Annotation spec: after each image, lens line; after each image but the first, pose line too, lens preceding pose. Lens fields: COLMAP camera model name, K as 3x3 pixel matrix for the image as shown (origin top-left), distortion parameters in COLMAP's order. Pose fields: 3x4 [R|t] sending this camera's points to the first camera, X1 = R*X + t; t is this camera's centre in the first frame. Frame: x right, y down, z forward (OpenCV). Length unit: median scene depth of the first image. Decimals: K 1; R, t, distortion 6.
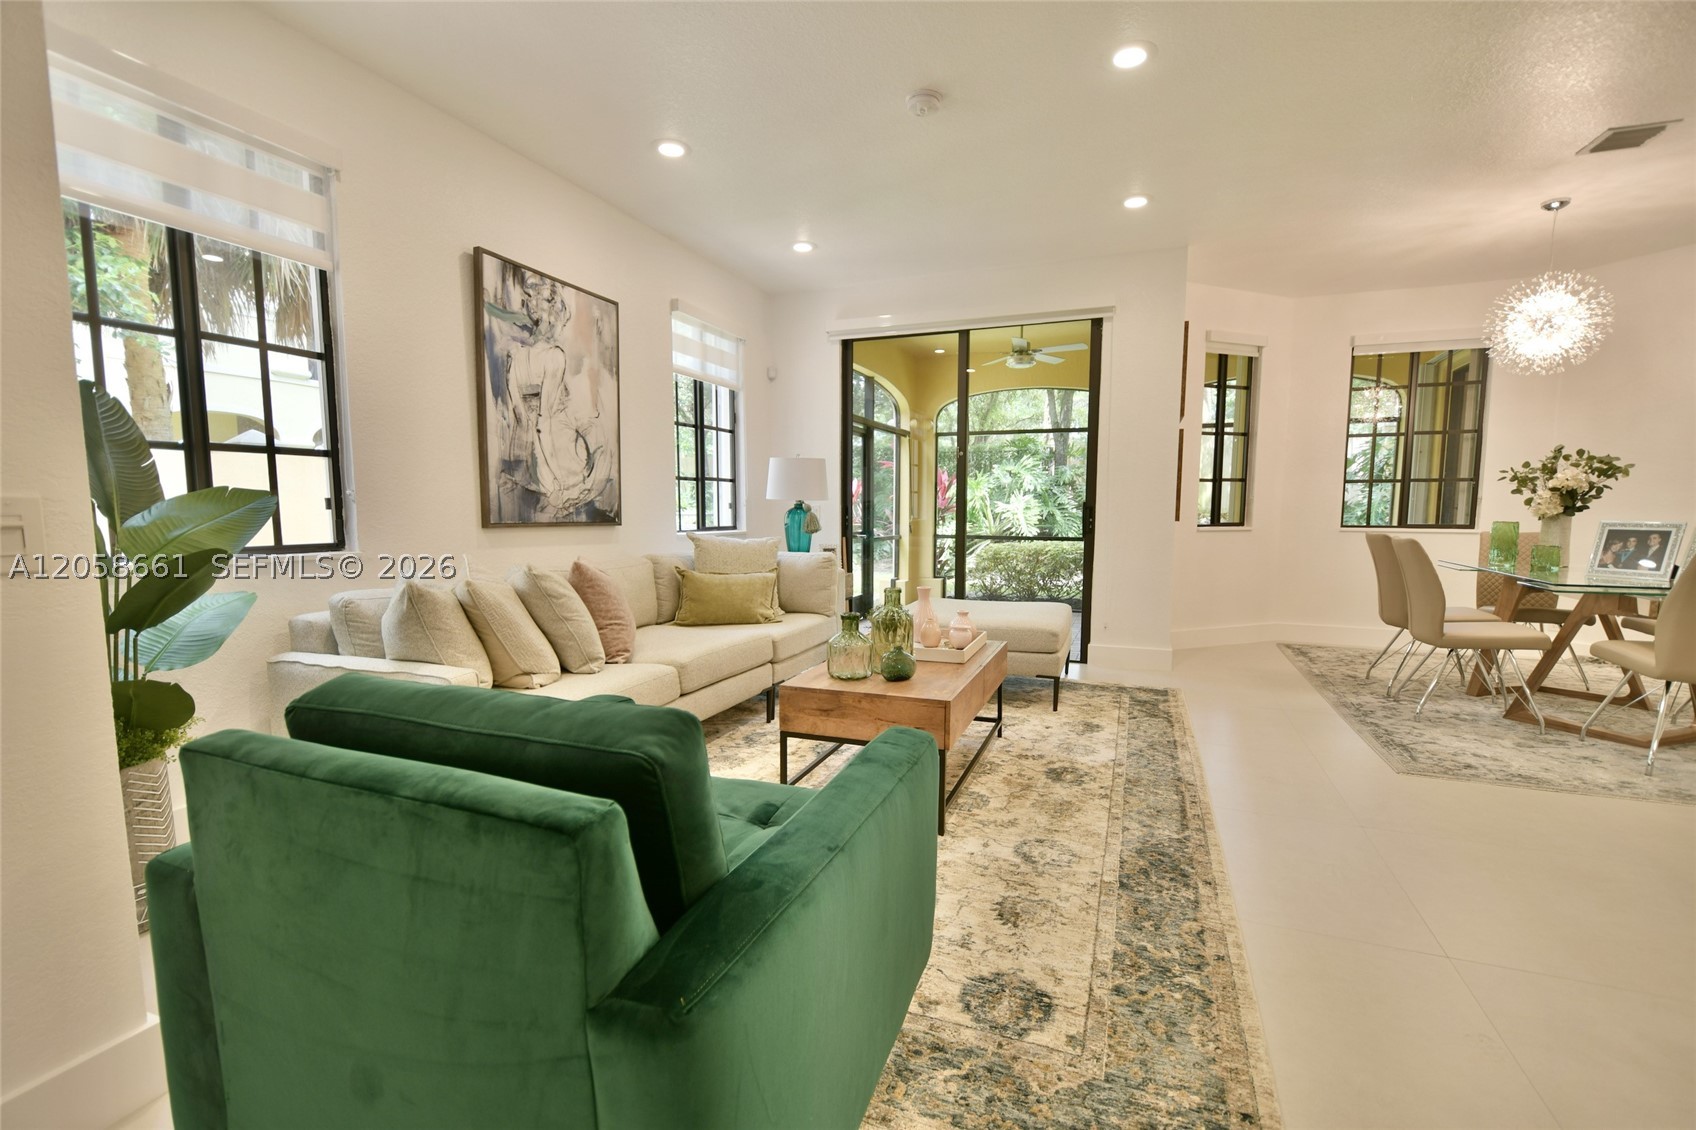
lens RADIAL K [[744.3, 0, 855.7], [0, 744.3, 579.6], [0, 0, 1]] dist [0.002843, -0.004854]
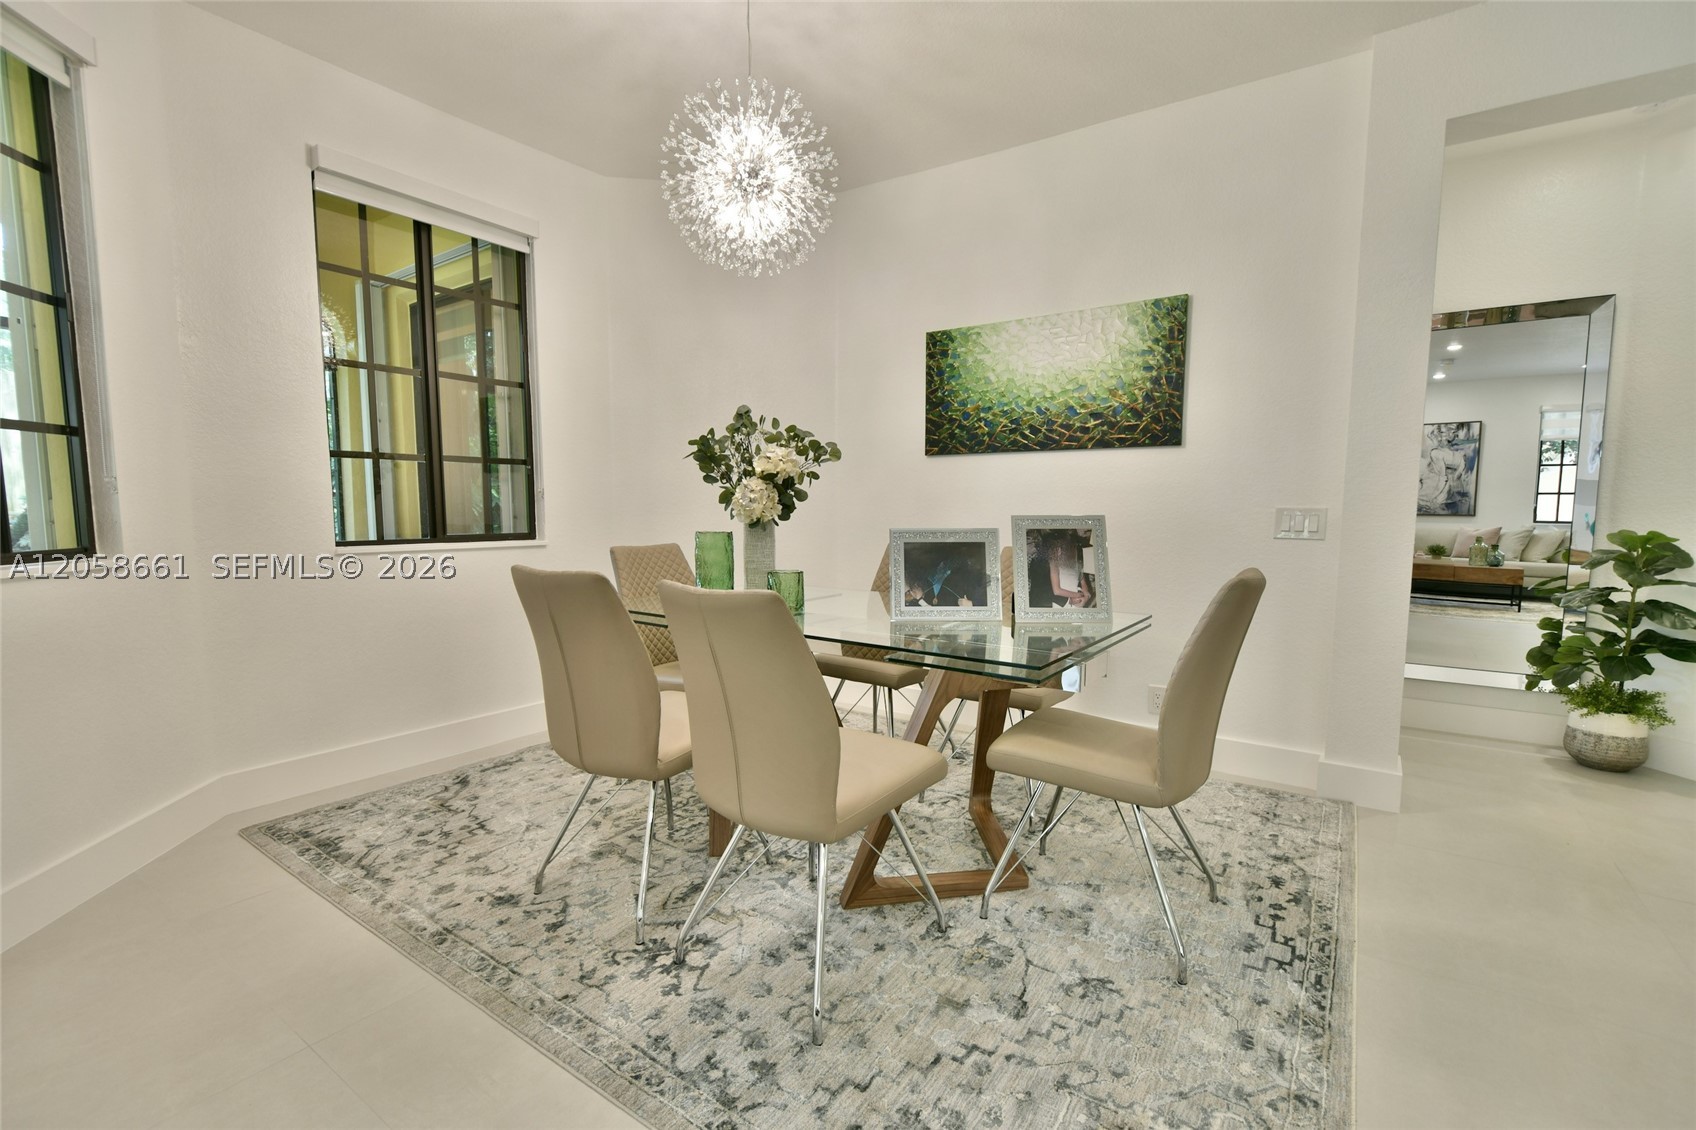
lens RADIAL K [[744.3, 0, 855.7], [0, 744.3, 579.6], [0, 0, 1]] dist [0.002843, -0.004854]
pose [[0.225104, -0.095261, 0.969667, 0.372913], [0.090853, 0.992925, 0.076454, -0.080639], [-0.970089, 0.070887, 0.232167, 0.823430]]
